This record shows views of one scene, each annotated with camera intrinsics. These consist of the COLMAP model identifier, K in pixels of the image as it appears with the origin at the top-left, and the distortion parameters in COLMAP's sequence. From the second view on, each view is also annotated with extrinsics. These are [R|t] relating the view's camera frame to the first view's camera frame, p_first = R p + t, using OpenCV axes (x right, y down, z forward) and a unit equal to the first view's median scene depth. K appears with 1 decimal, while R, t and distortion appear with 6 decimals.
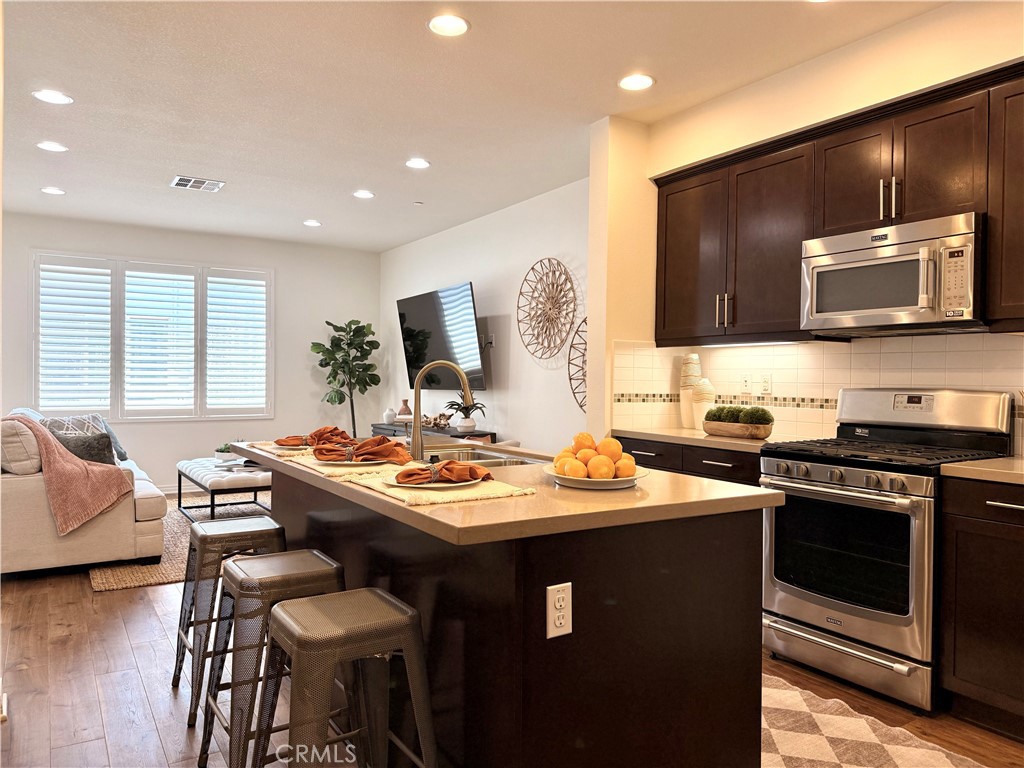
lens RADIAL K [[719.0, 0, 515.7], [0, 719.0, 382.4], [0, 0, 1]] dist [0.026287, -0.001633]
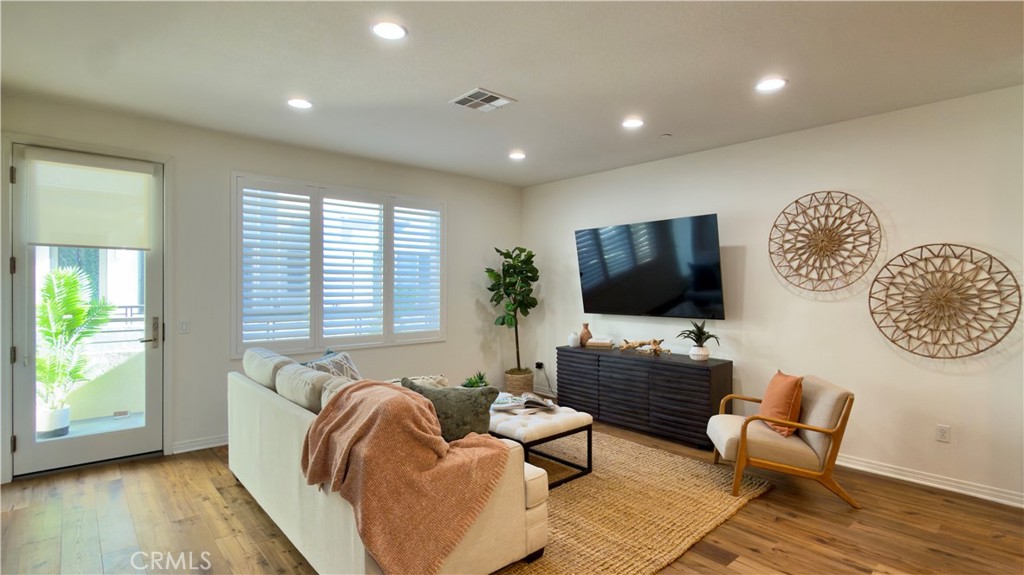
lens RADIAL K [[498.3, 0, 507.3], [0, 498.3, 284.9], [0, 0, 1]] dist [0.010515, 0.000038]
pose [[0.989824, -0.001174, 0.142290, -0.477859], [0.002009, 0.999982, -0.005724, -0.037286], [-0.142281, 0.005952, 0.989808, 0.358319]]
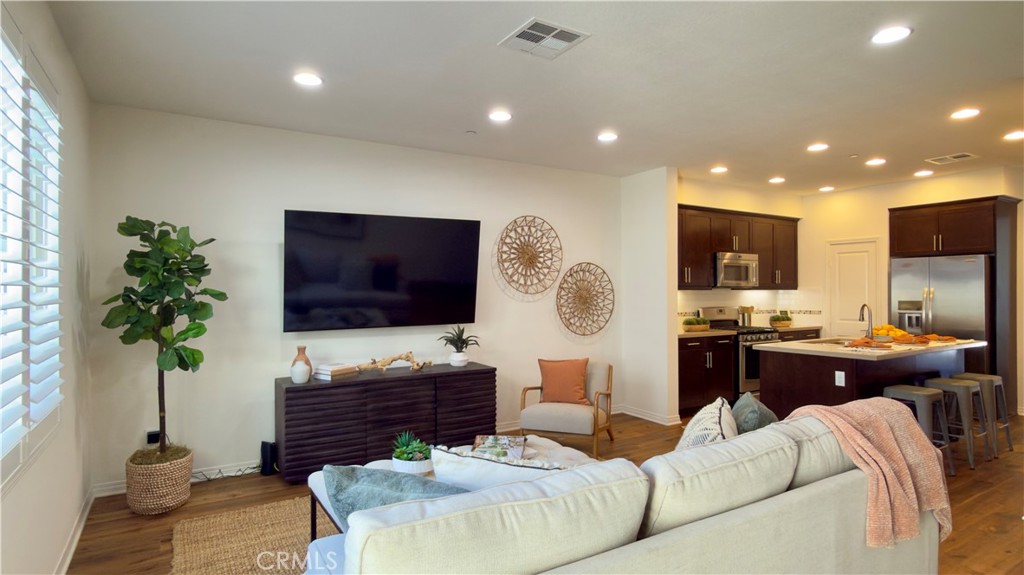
lens RADIAL K [[550.8, 0, 514.3], [0, 550.8, 283.0], [0, 0, 1]] dist [0.001549, 0.000166]
pose [[0.021688, 0.010986, 0.999704, -0.909801], [0.012683, 0.999856, -0.011263, -0.040295], [-0.999684, 0.012924, 0.021545, 0.977084]]
